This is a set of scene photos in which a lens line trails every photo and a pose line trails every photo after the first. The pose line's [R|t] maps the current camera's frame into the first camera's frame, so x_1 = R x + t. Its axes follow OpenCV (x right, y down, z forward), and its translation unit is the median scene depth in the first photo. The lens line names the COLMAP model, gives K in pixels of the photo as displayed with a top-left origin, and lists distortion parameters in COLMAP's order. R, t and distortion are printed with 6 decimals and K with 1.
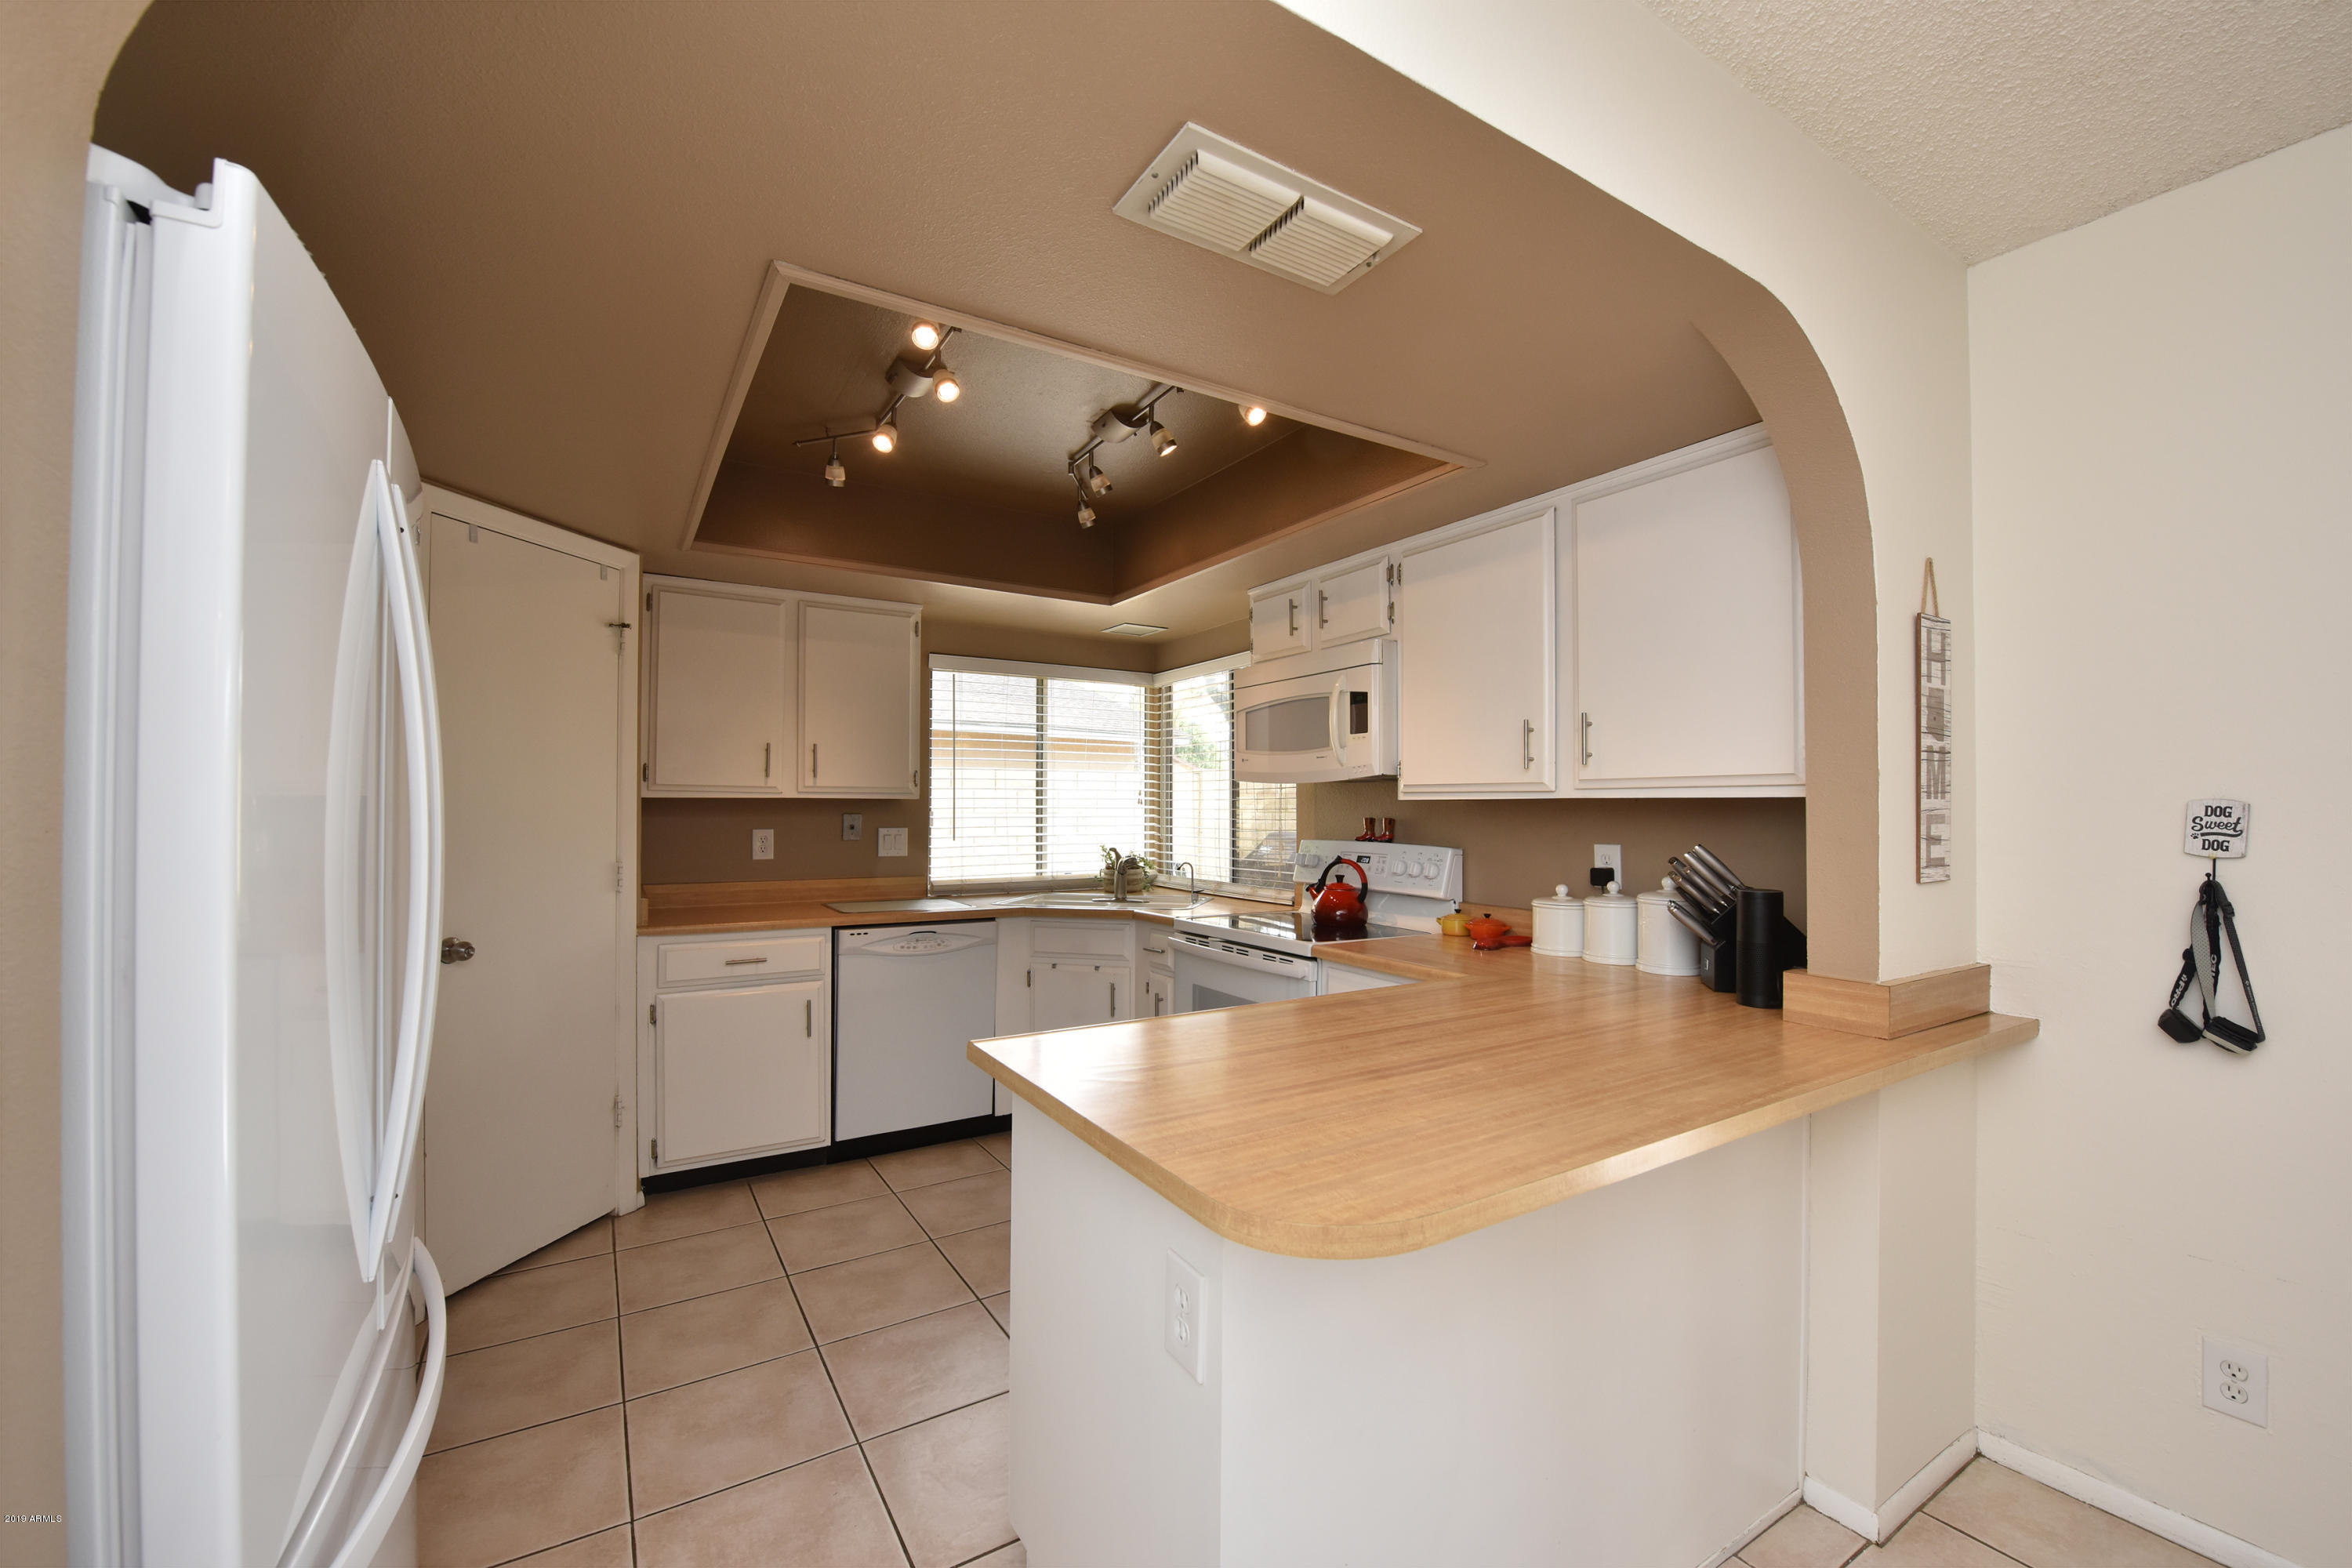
lens RADIAL K [[939.7, 0, 1176.0], [0, 939.7, 784.0], [0, 0, 1]] dist [-0.019163, -0.000226]
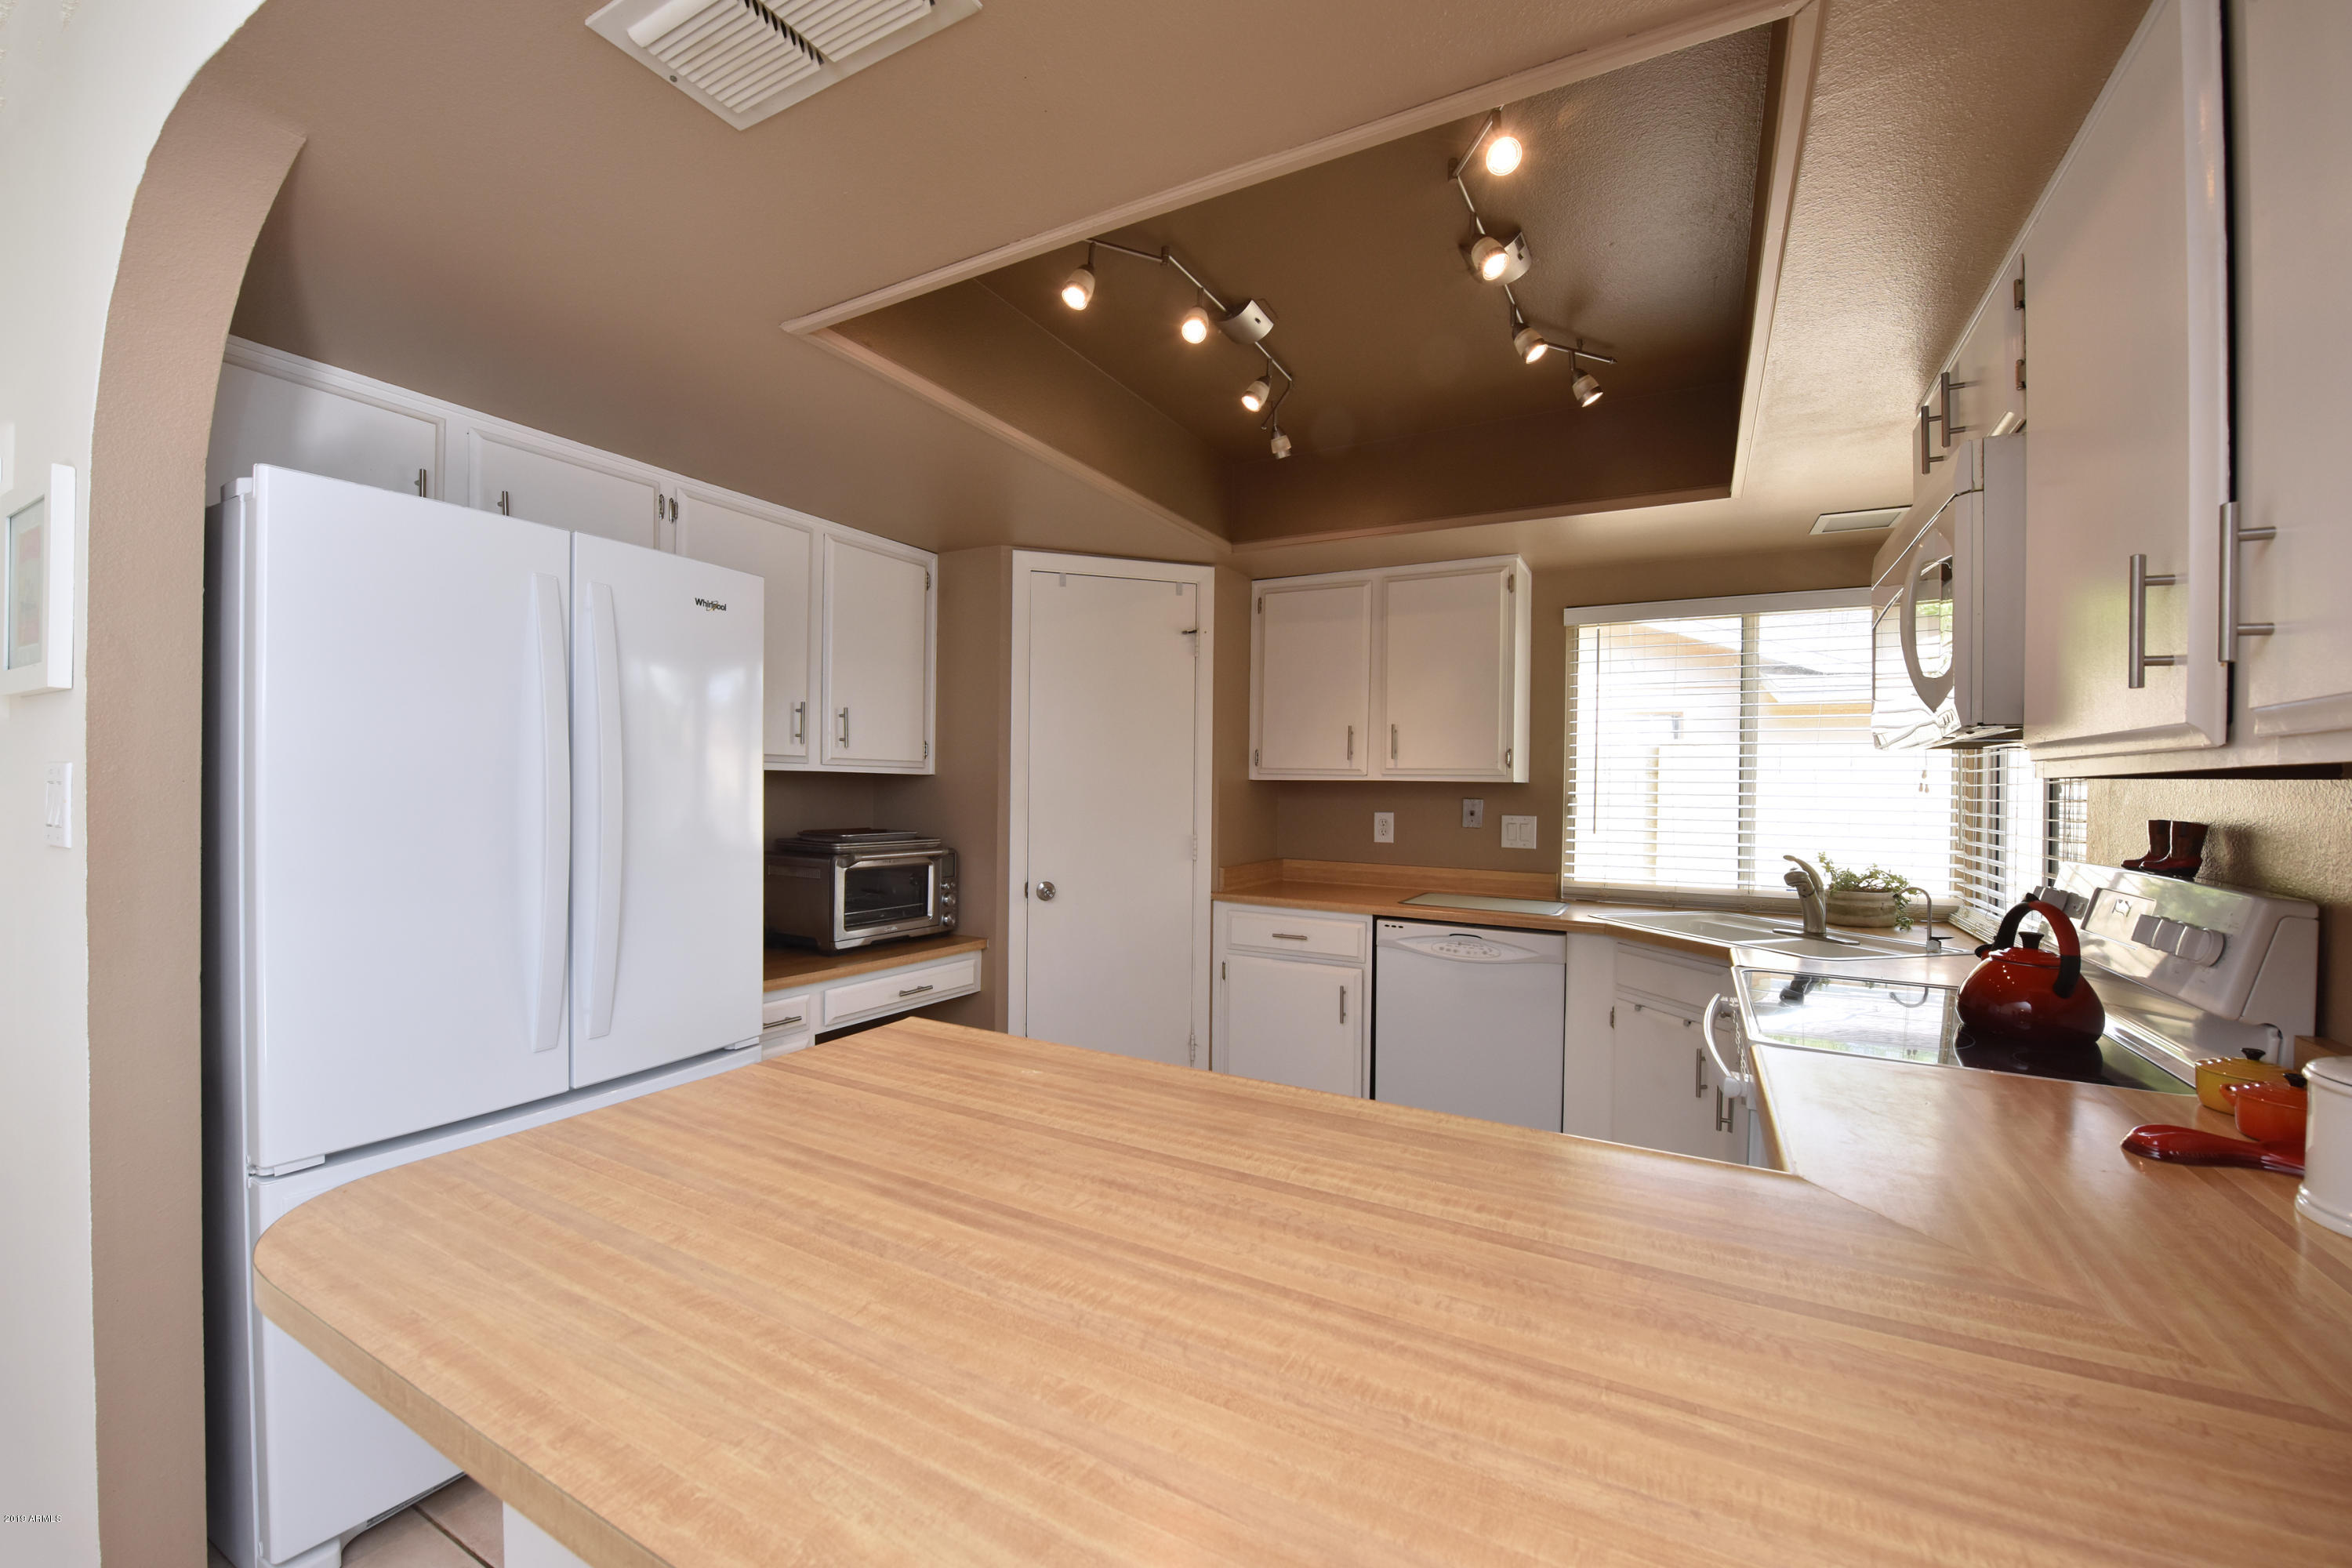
lens RADIAL K [[939.7, 0, 1176.0], [0, 939.7, 784.0], [0, 0, 1]] dist [-0.019163, -0.000226]
pose [[0.490317, 0.002052, -0.871542, 0.385931], [0.007734, 0.999948, 0.006706, 0.011547], [0.871510, -0.010028, 0.490275, 0.375395]]
